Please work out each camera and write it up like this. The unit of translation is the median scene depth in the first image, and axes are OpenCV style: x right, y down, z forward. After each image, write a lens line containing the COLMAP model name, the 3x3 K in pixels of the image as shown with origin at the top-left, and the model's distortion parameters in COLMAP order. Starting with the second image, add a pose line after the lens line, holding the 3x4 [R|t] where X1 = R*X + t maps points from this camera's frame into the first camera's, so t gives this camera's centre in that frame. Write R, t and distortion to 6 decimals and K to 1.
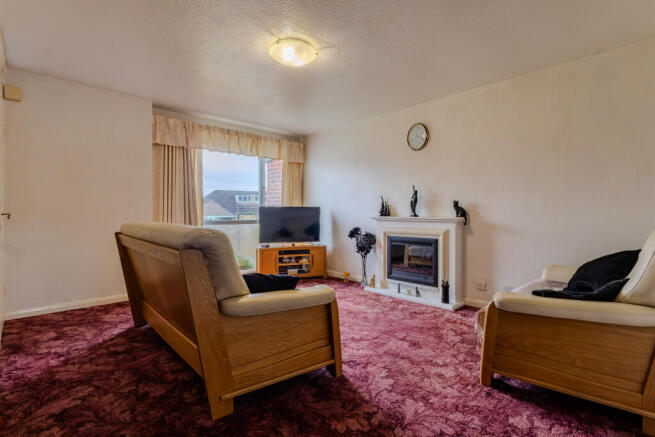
lens RADIAL K [[318.5, 0, 325.1], [0, 318.5, 217.7], [0, 0, 1]] dist [0.000185, 0.000176]
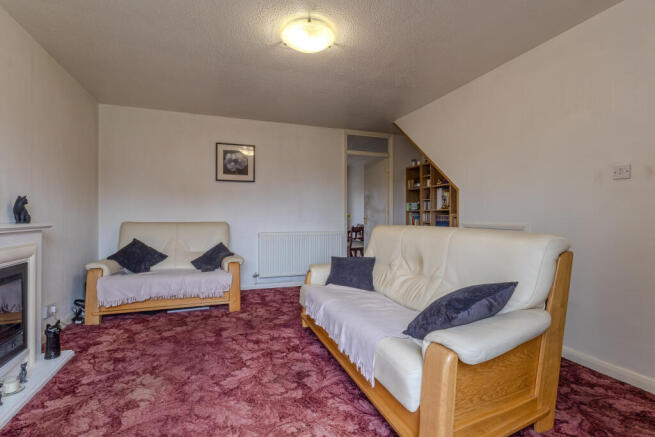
lens RADIAL K [[318.5, 0, 326.6], [0, 318.5, 215.1], [0, 0, 1]] dist [0.000185, 0.000176]
pose [[-0.918296, 0.018712, 0.395453, -0.436997], [0.026284, 0.999560, 0.013740, -0.013263], [-0.395022, 0.023011, -0.918384, 1.577159]]
